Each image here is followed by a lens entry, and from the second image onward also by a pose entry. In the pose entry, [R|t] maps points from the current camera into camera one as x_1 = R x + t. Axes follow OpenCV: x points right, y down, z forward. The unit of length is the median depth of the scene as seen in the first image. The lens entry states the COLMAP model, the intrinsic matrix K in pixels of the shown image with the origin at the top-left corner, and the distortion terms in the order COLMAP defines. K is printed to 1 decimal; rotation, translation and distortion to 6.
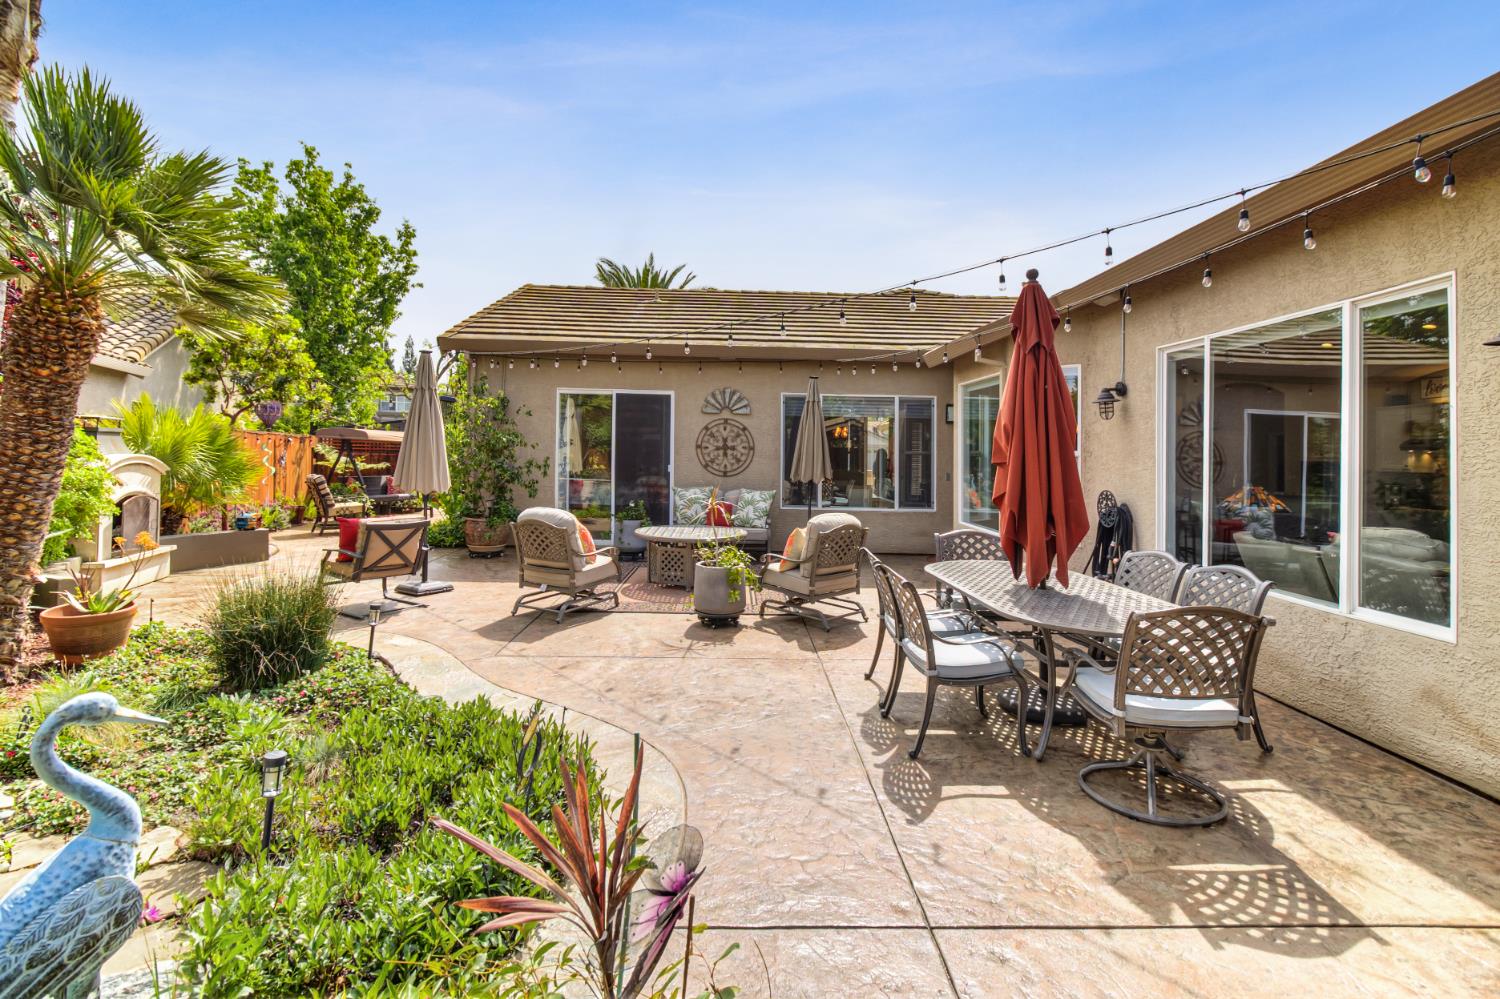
lens RADIAL K [[705.0, 0, 752.1], [0, 705.0, 434.4], [0, 0, 1]] dist [0.003257, 0.000568]
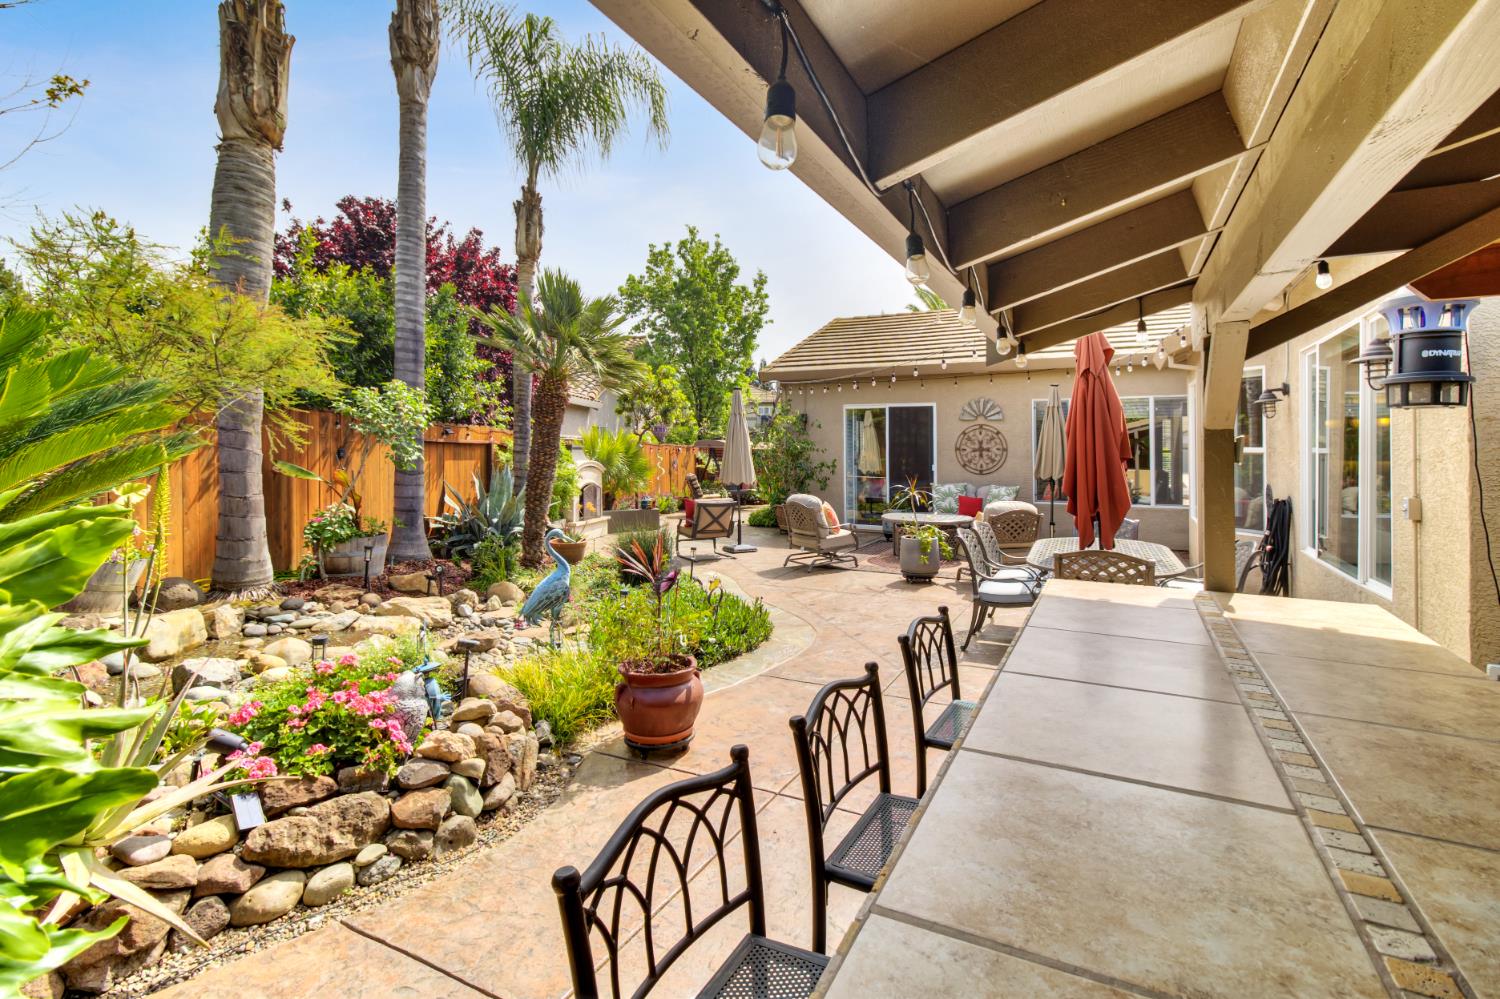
lens RADIAL K [[705.0, 0, 752.1], [0, 705.0, 434.4], [0, 0, 1]] dist [0.003257, 0.000568]
pose [[0.873146, -0.028733, -0.486611, 0.202717], [0.026790, 0.999581, -0.010953, -0.003447], [0.486722, -0.003473, 0.873550, -0.196930]]
